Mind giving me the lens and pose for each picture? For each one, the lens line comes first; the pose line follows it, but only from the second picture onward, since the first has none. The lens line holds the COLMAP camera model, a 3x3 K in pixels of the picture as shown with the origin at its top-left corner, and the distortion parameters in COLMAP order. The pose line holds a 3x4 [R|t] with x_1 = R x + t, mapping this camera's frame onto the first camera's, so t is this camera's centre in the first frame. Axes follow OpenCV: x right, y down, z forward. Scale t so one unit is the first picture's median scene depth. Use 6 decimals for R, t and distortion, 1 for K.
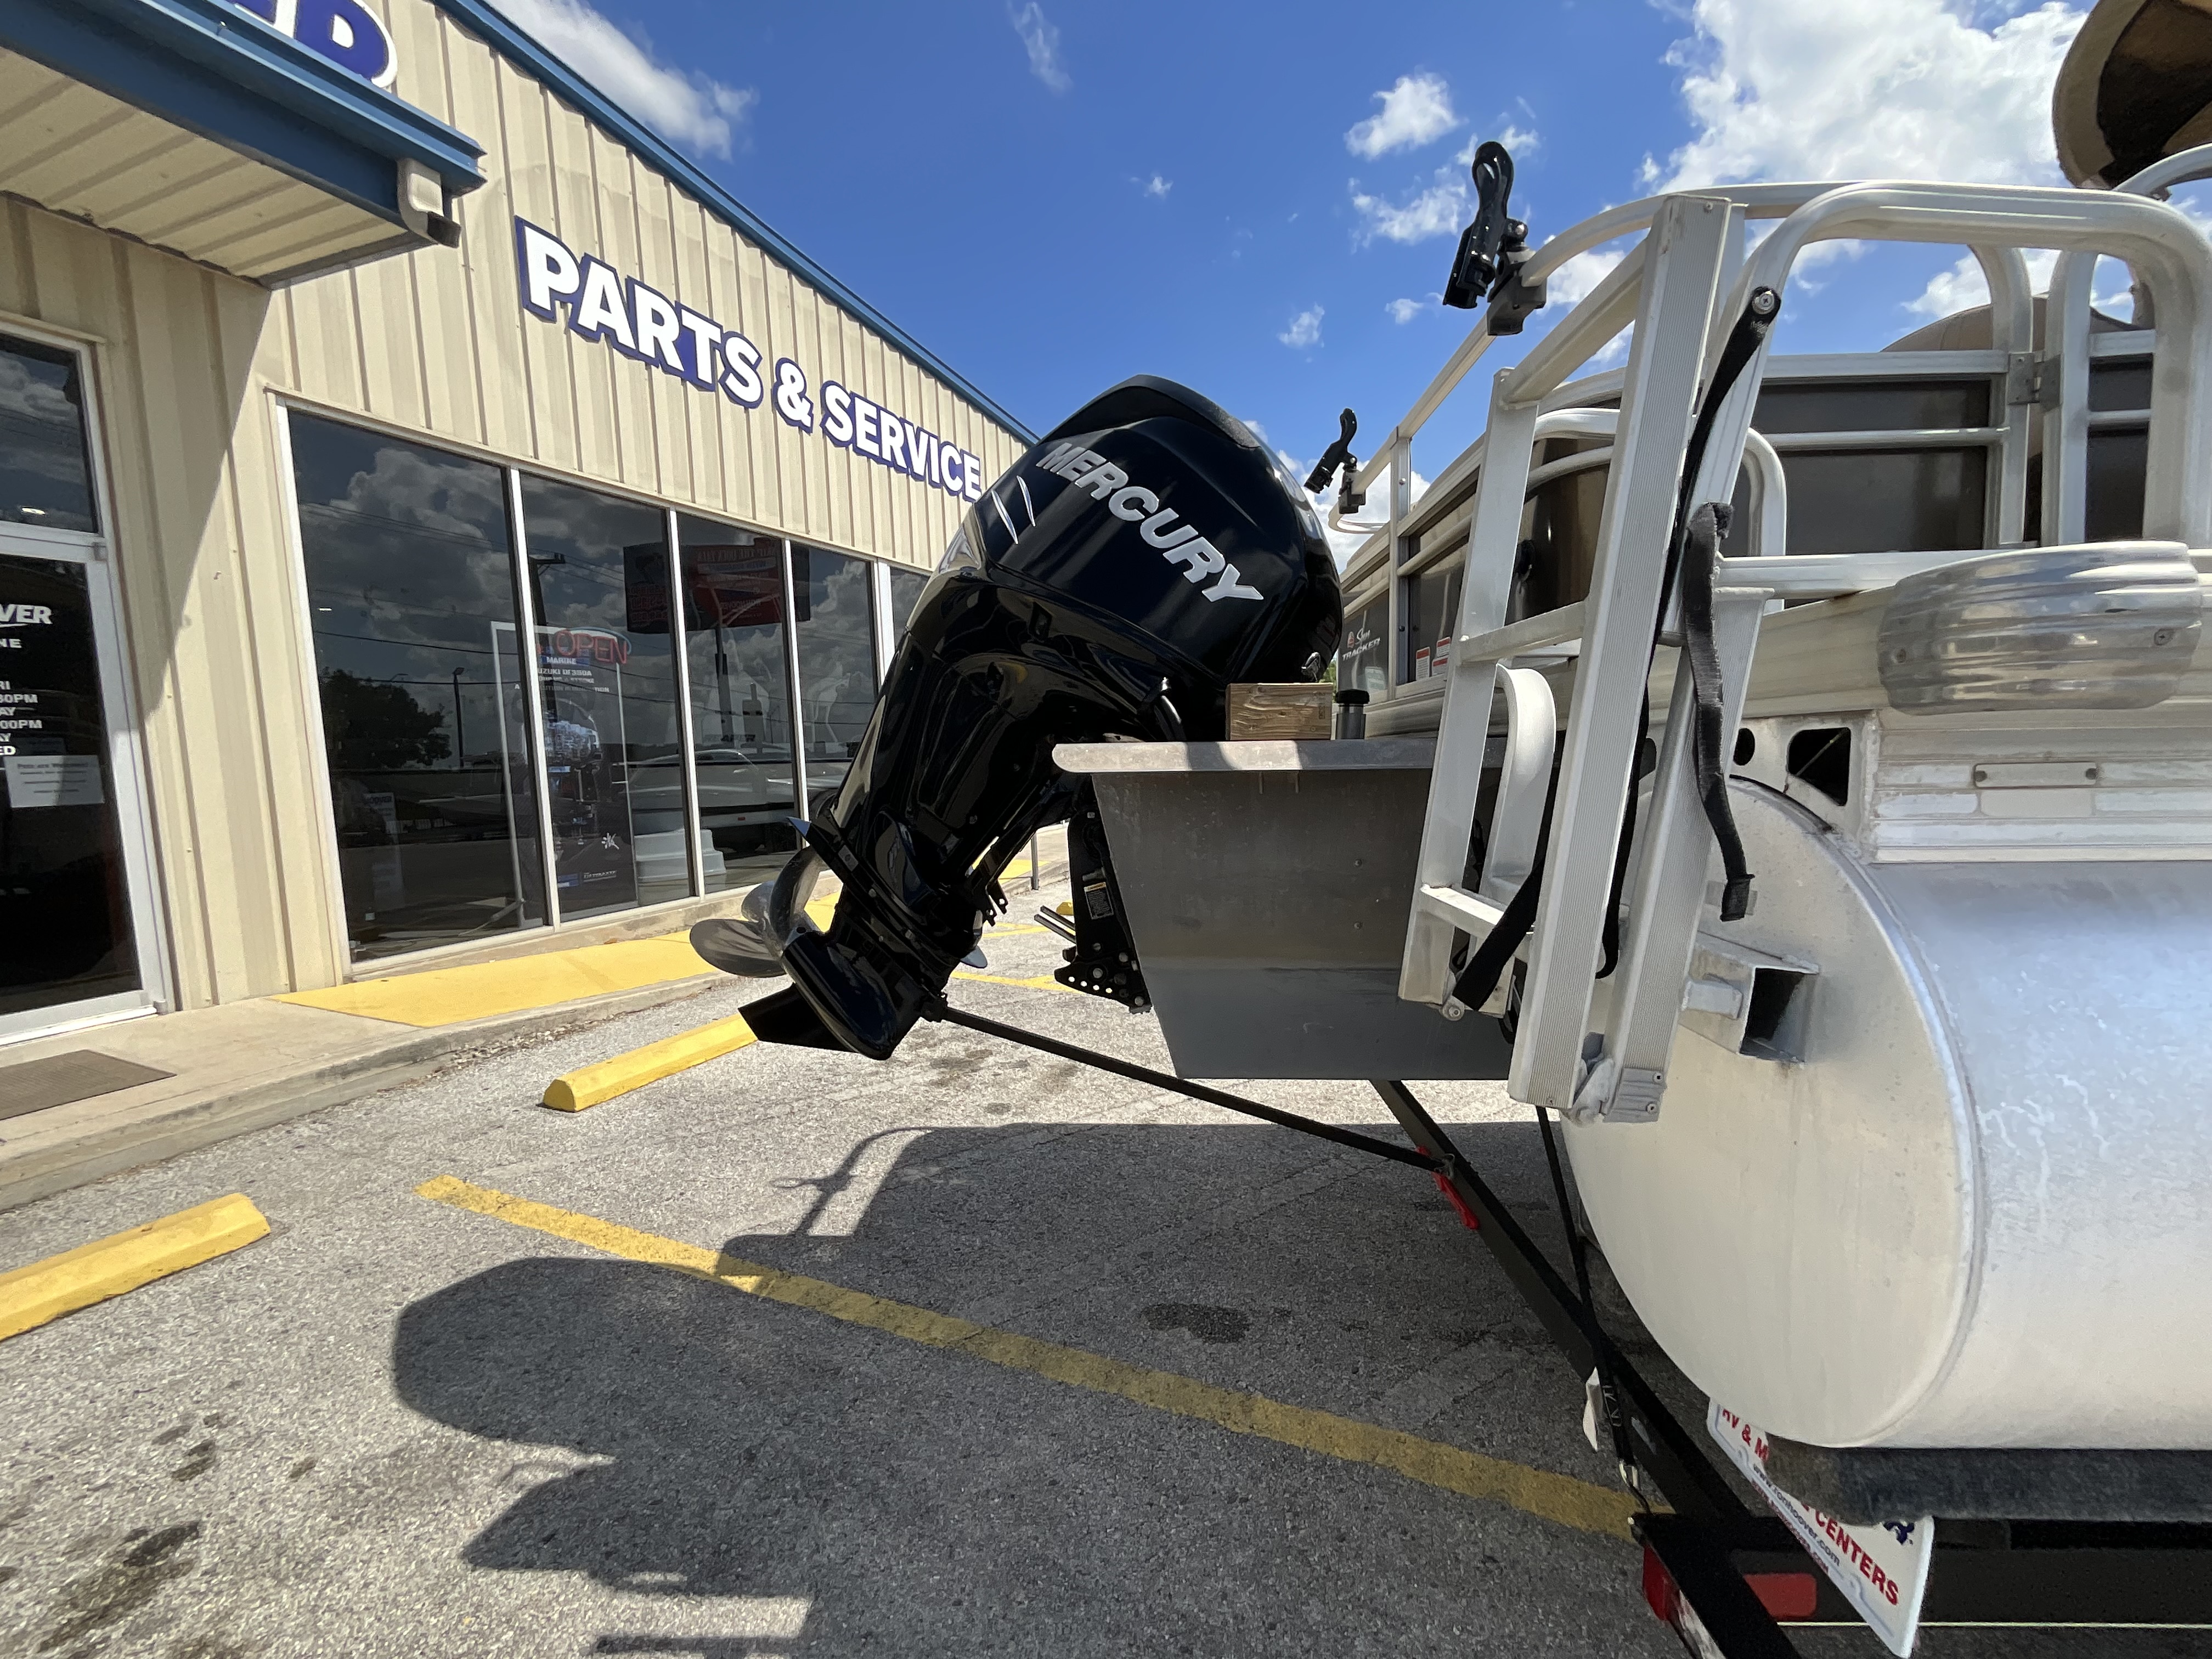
lens RADIAL K [[910.7, 0, 1114.6], [0, 910.7, 819.8], [0, 0, 1]] dist [0.027700, 0.000144]
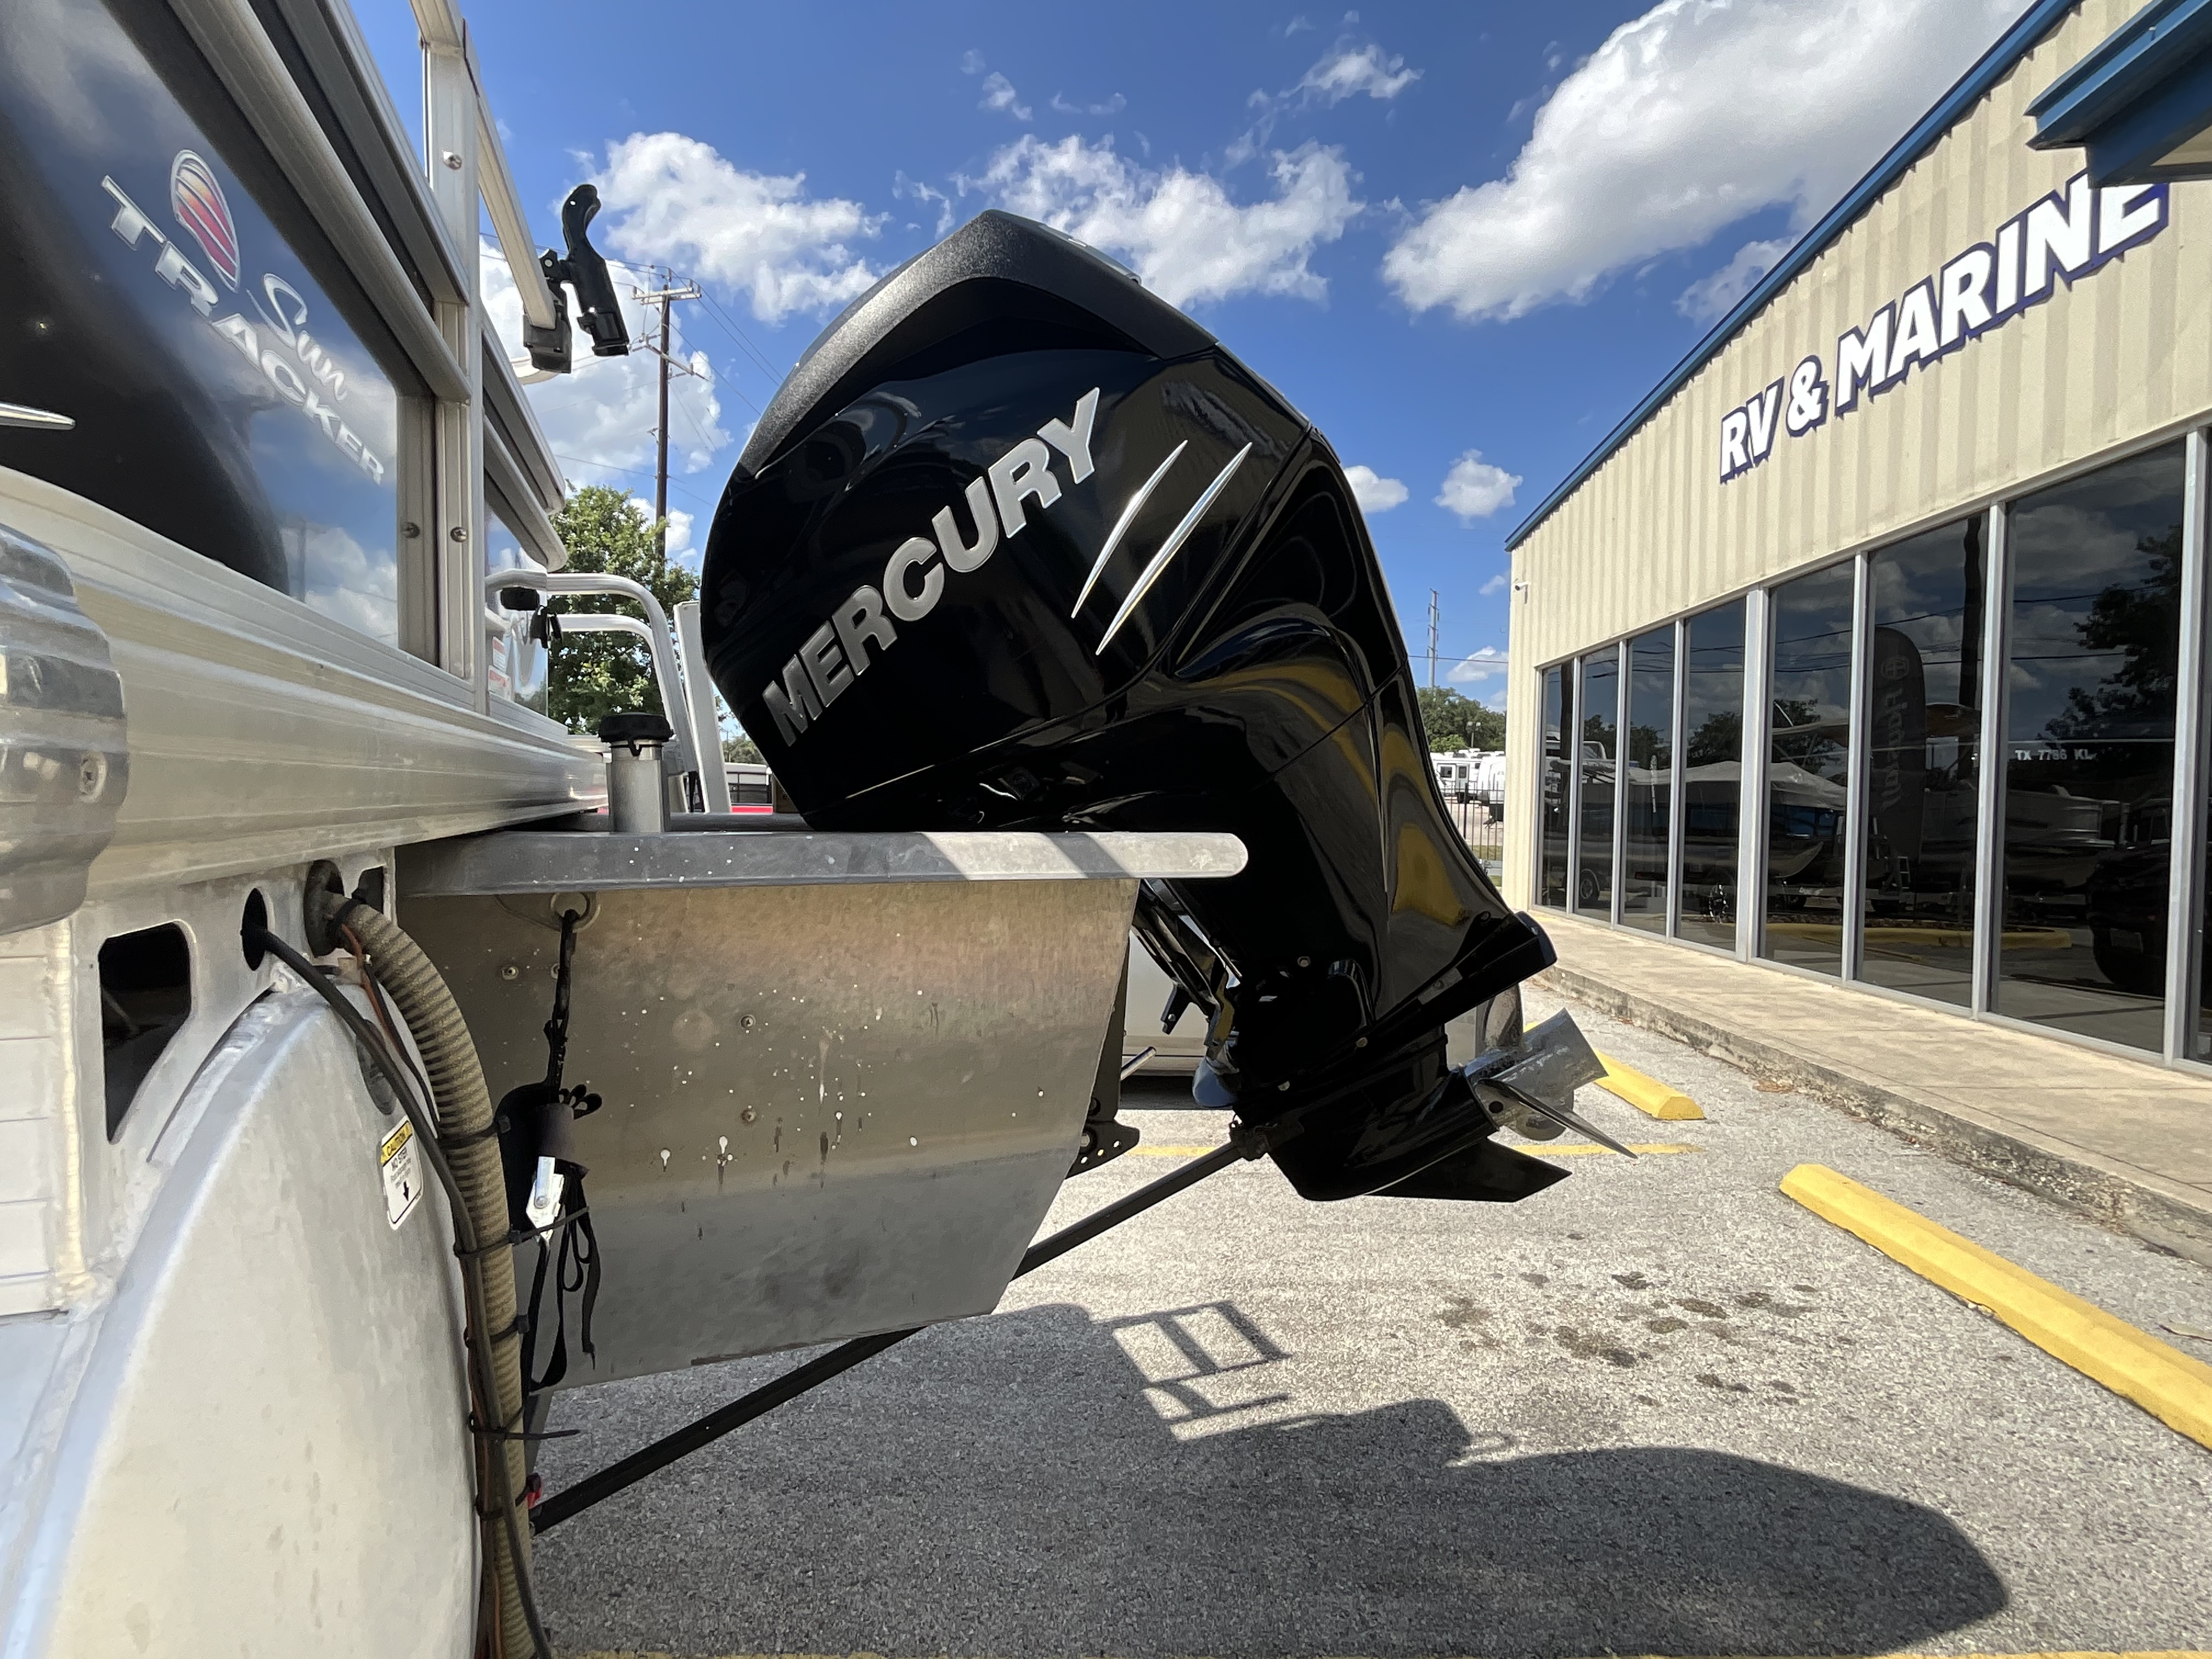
lens RADIAL K [[1119.6, 0, 1106.0], [0, 1119.6, 829.5], [0, 0, 1]] dist [-0.001755, 0.038096]
pose [[-0.926231, 0.025959, -0.376062, 0.076356], [-0.014576, 0.994413, 0.104544, -0.044857], [0.376675, 0.102314, -0.920678, 0.500797]]
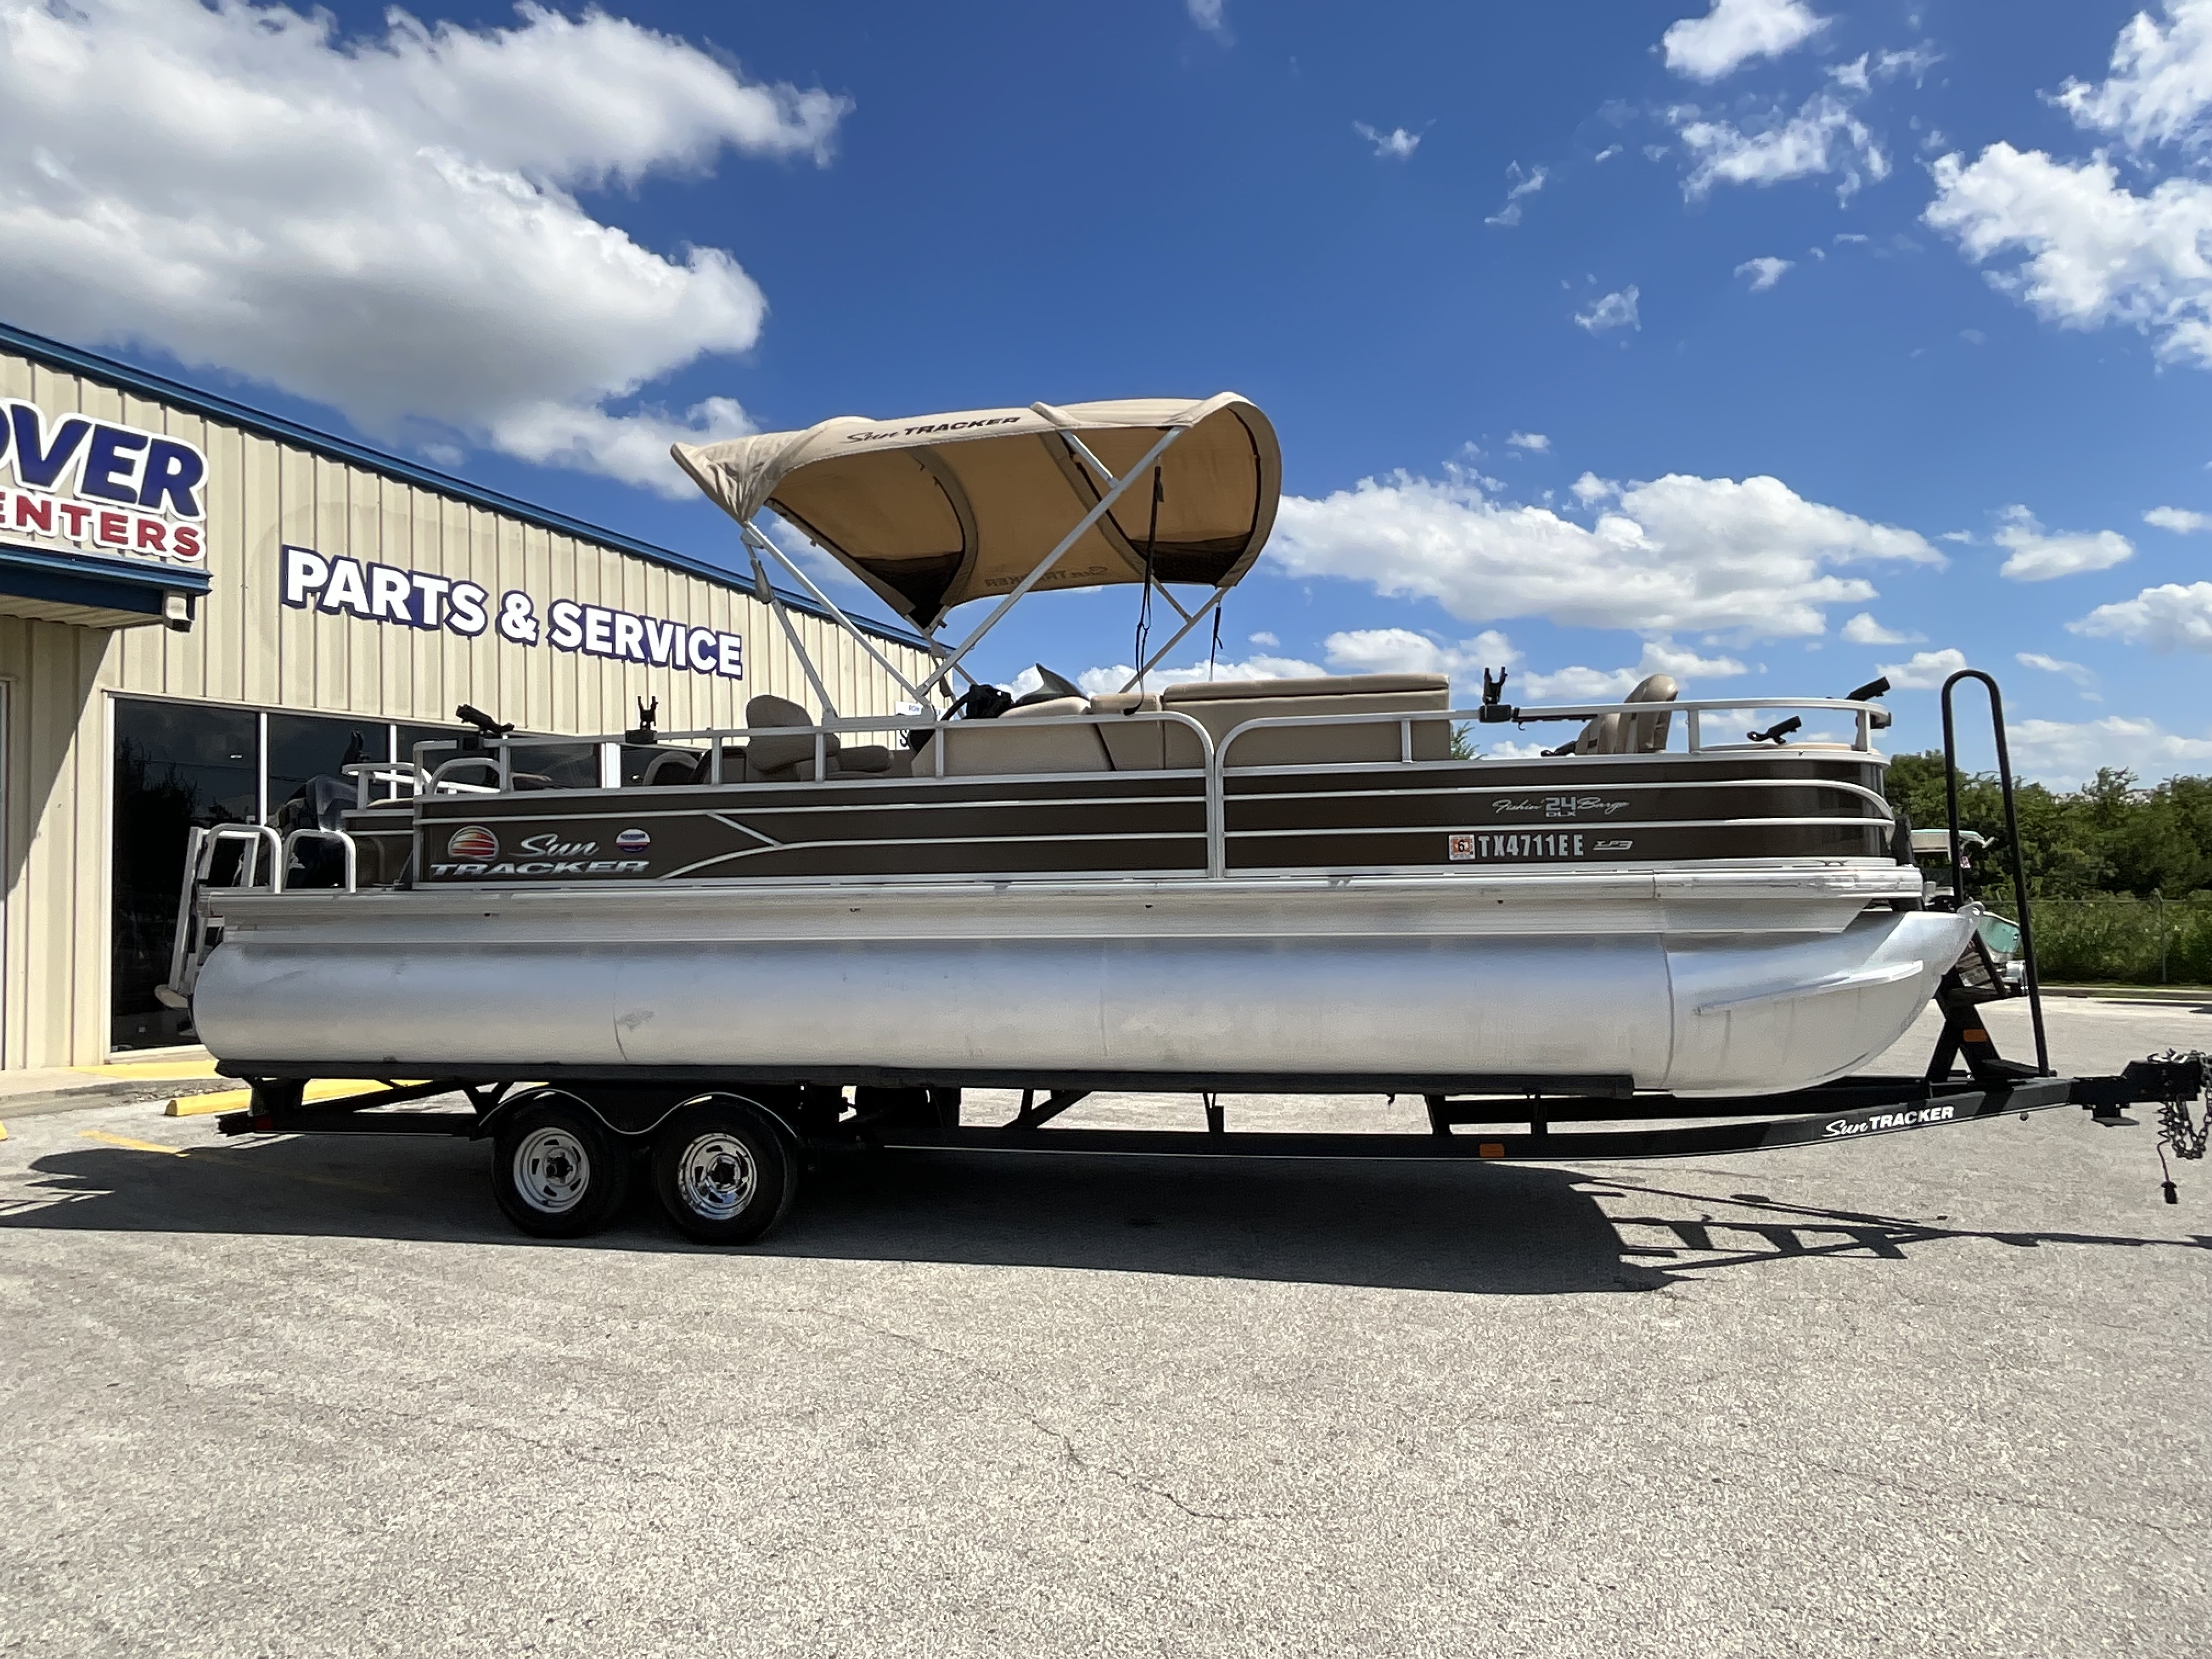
lens RADIAL K [[1343.4, 0, 1106.6], [0, 1343.4, 834.7], [0, 0, 1]] dist [-0.018439, 0.018223]
pose [[0.986197, 0.000040, -0.165575, 0.830797], [-0.021318, 0.991708, -0.126730, 0.033099], [0.164197, 0.128510, 0.978021, -0.661692]]
